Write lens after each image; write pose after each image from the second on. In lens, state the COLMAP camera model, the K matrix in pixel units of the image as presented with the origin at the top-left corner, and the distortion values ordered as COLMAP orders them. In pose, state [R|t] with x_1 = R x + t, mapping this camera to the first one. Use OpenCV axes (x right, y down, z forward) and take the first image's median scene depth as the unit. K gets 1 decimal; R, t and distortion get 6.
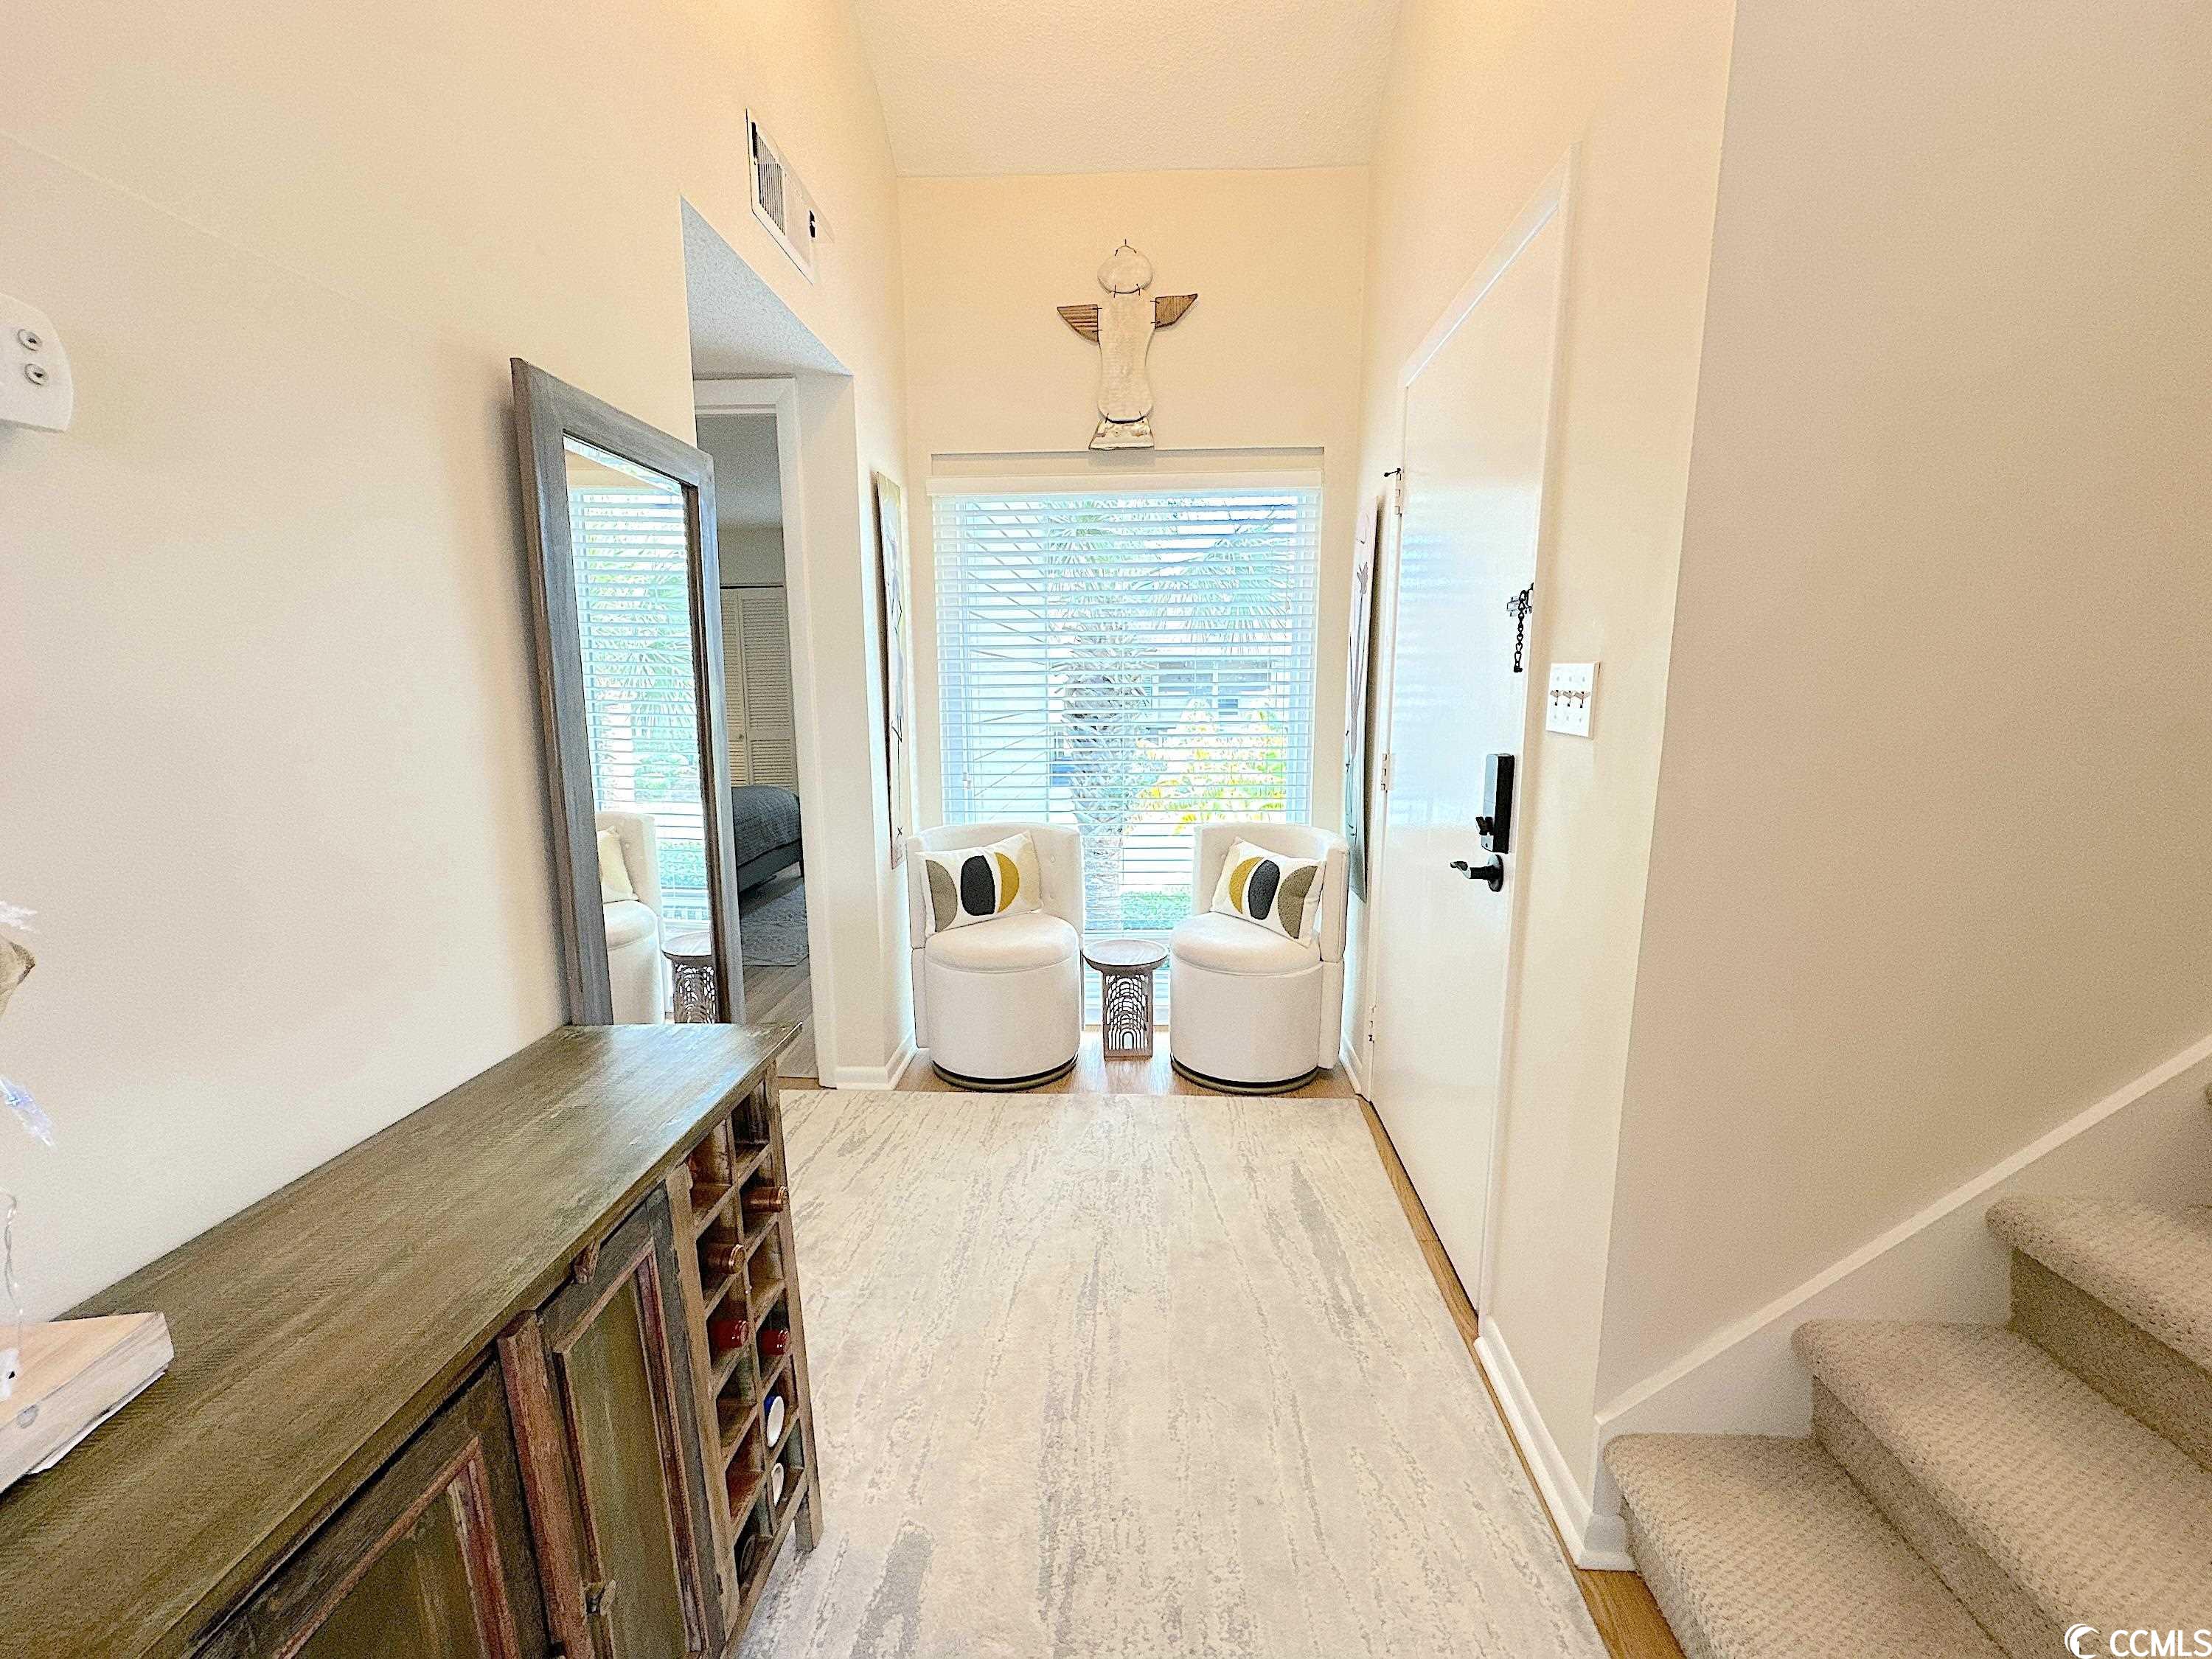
lens RADIAL K [[881.7, 0, 1105.1], [0, 881.7, 832.6], [0, 0, 1]] dist [0.000378, -0.000004]
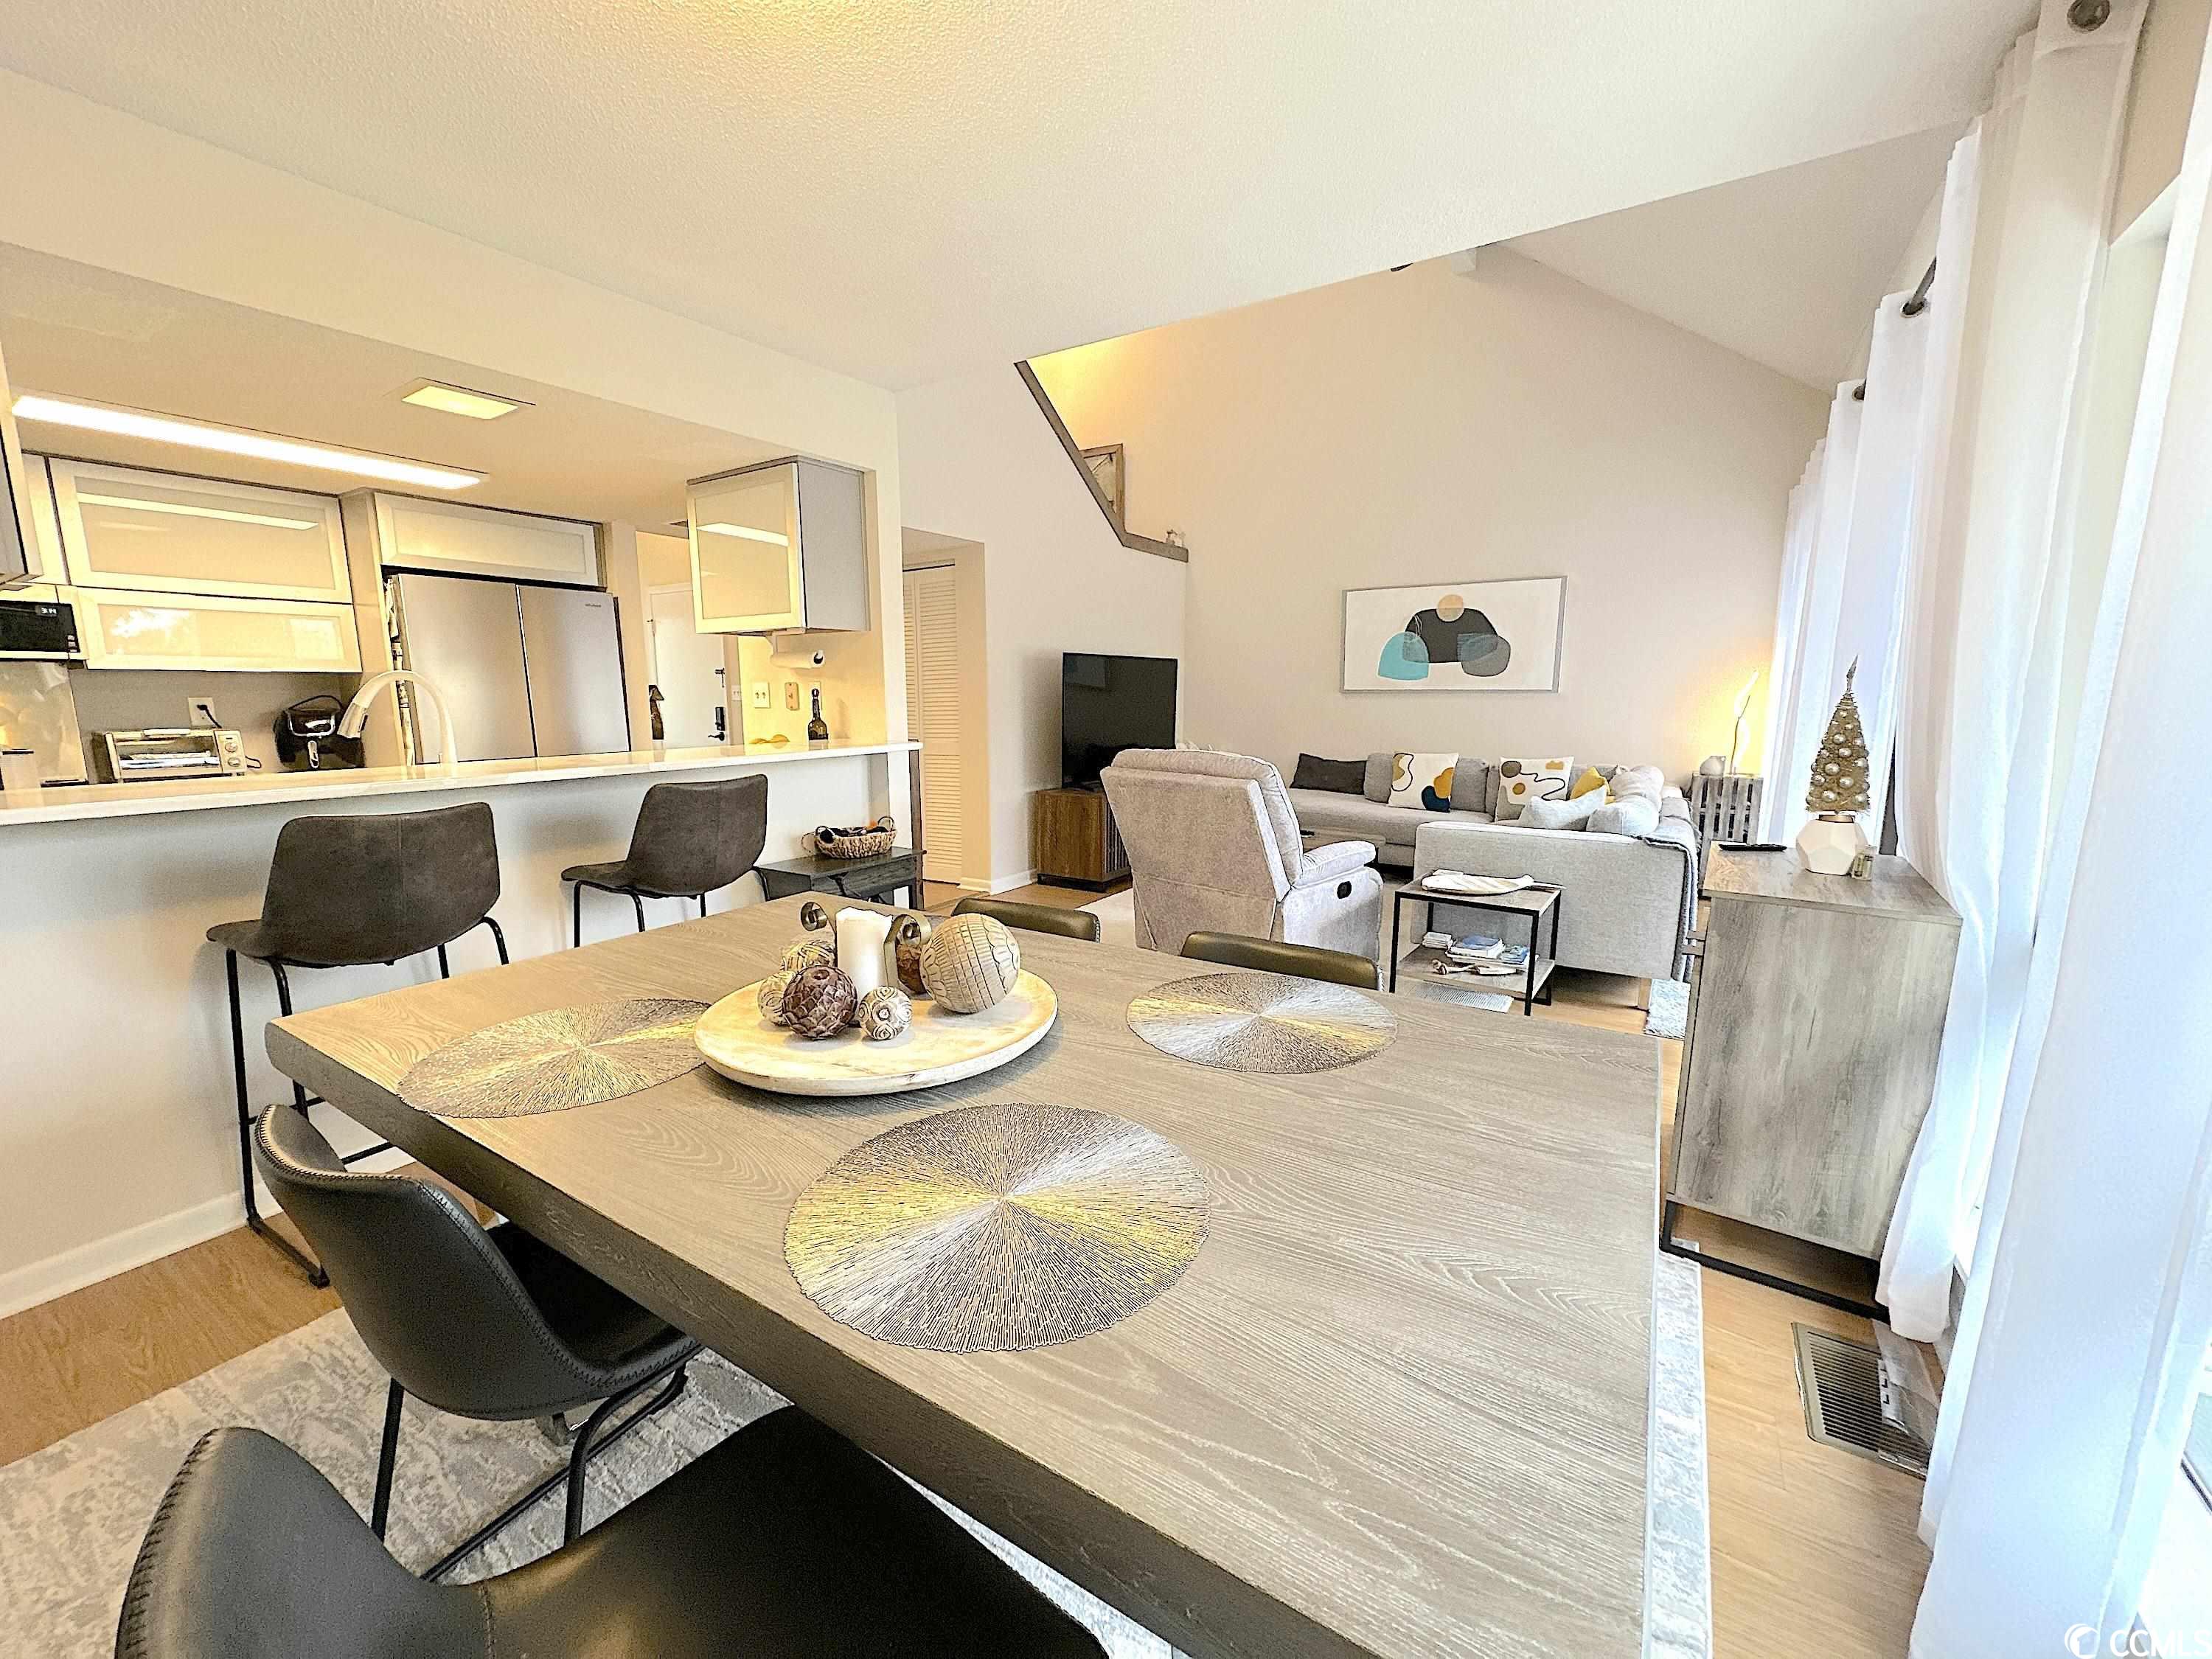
lens RADIAL K [[881.7, 0, 1105.1], [0, 881.7, 832.6], [0, 0, 1]] dist [0.000378, -0.000004]
pose [[0.501989, -0.133275, 0.854544, -2.354282], [0.143597, 0.987185, 0.069608, 0.485567], [-0.852870, 0.087767, 0.514694, -2.738606]]
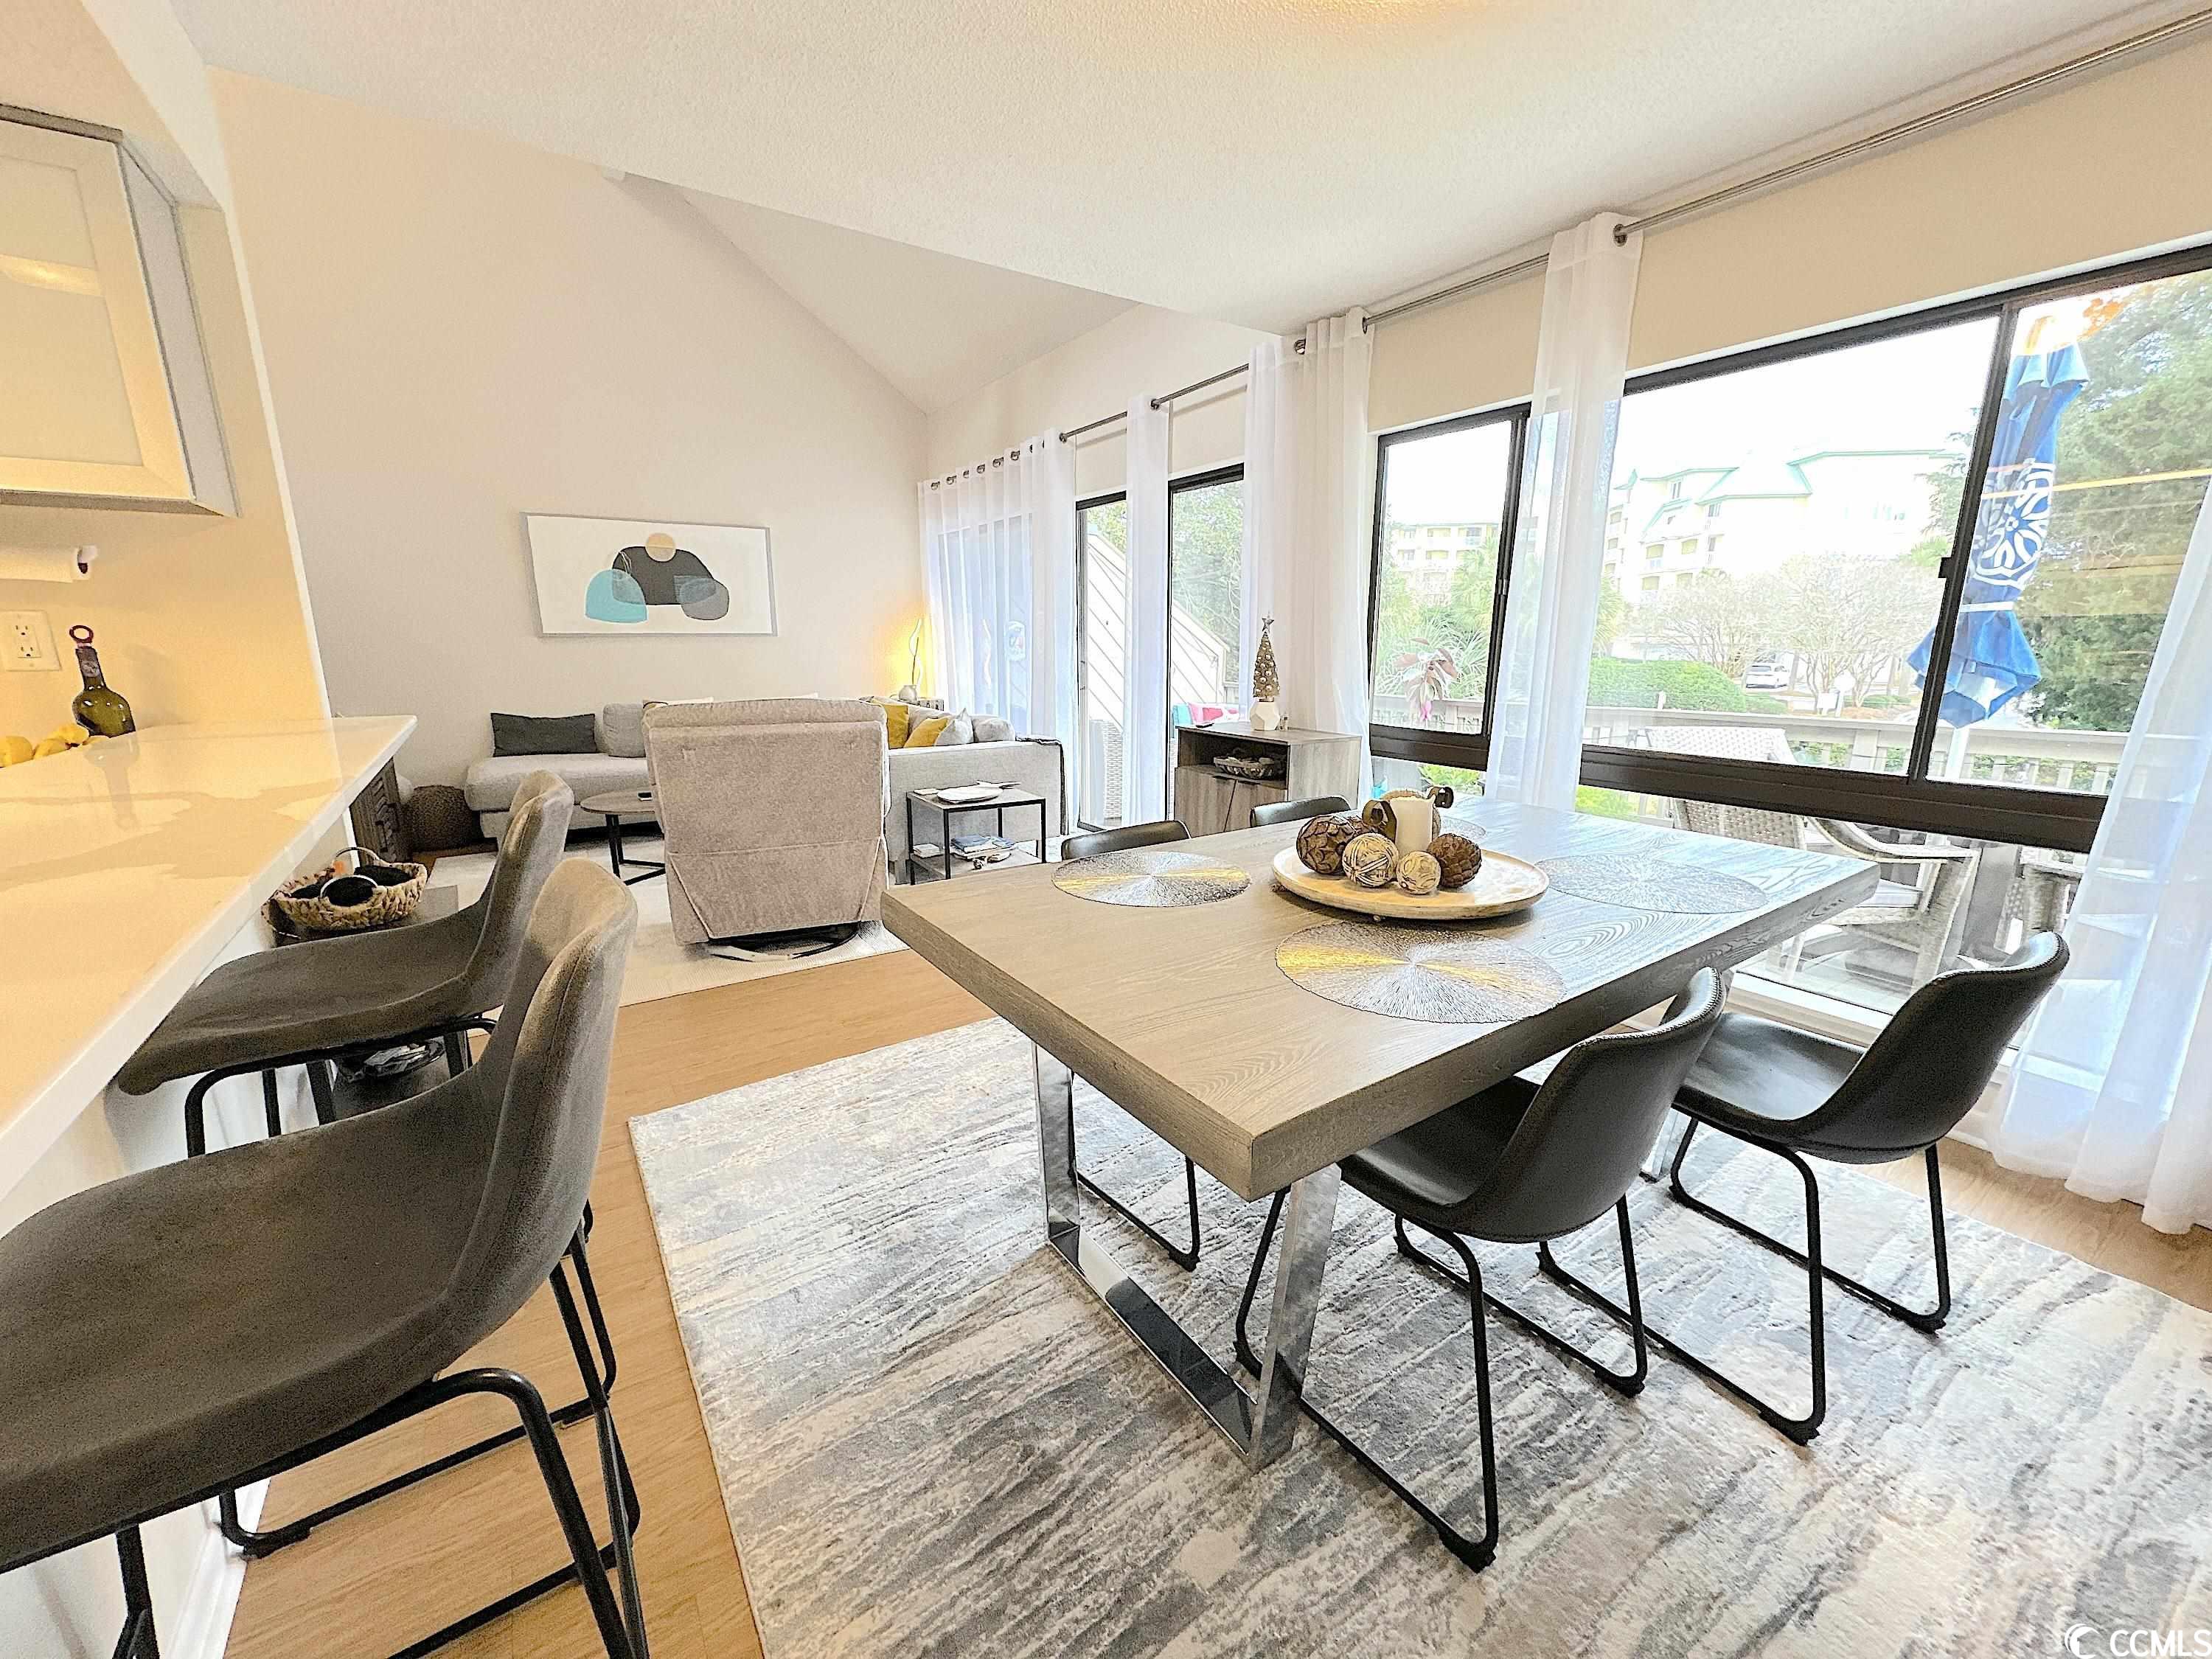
lens RADIAL K [[881.7, 0, 1105.1], [0, 881.7, 832.6], [0, 0, 1]] dist [0.000378, -0.000004]
pose [[-0.595914, -0.169852, 0.784880, -2.397627], [0.140259, 0.940339, 0.309984, 0.243103], [-0.790705, 0.294810, -0.536538, -1.266823]]
